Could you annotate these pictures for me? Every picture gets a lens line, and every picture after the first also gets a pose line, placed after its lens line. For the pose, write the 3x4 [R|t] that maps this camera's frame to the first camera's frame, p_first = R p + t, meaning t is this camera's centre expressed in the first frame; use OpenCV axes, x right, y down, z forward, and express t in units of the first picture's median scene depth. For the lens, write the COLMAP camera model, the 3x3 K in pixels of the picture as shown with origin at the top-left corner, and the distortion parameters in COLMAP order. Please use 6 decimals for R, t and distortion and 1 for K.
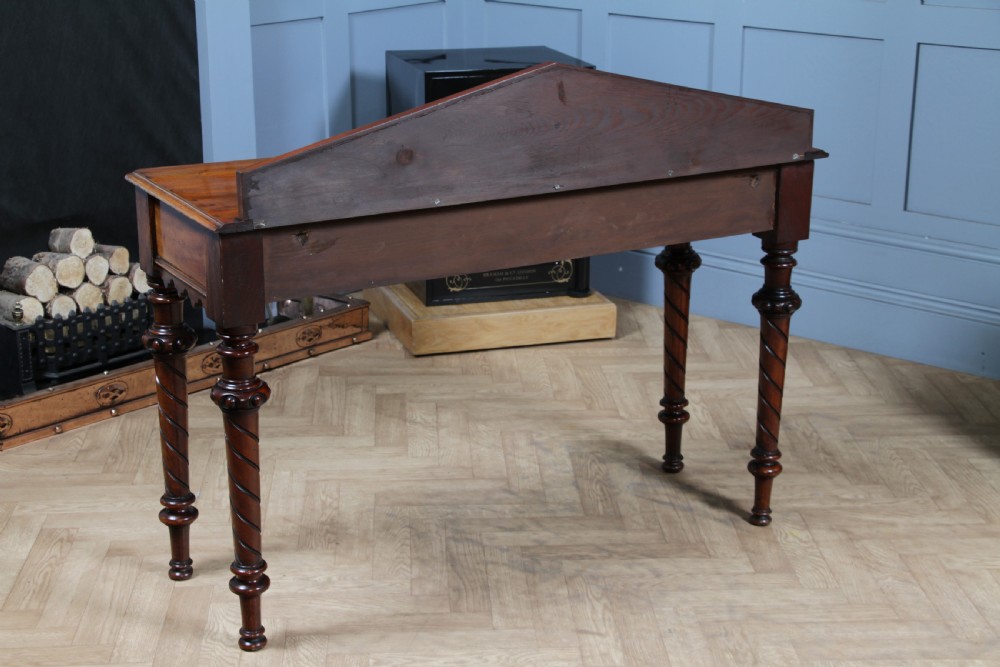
lens RADIAL K [[1777.7, 0, 496.7], [0, 1777.7, 335.9], [0, 0, 1]] dist [0.136882, 0.543540]
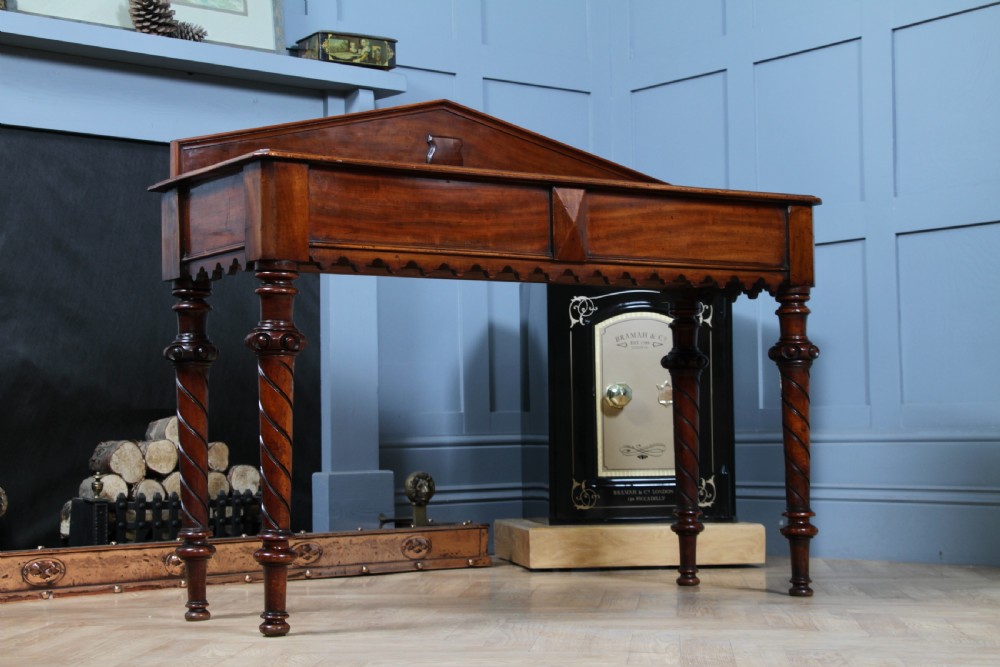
lens RADIAL K [[1778.4, 0, 501.7], [0, 1778.4, 337.5], [0, 0, 1]] dist [0.162610, 0.320360]
pose [[0.988379, -0.025597, -0.149838, 0.088512], [-0.027598, 0.939122, -0.342475, 0.243567], [0.149482, 0.342630, 0.927502, 0.147888]]
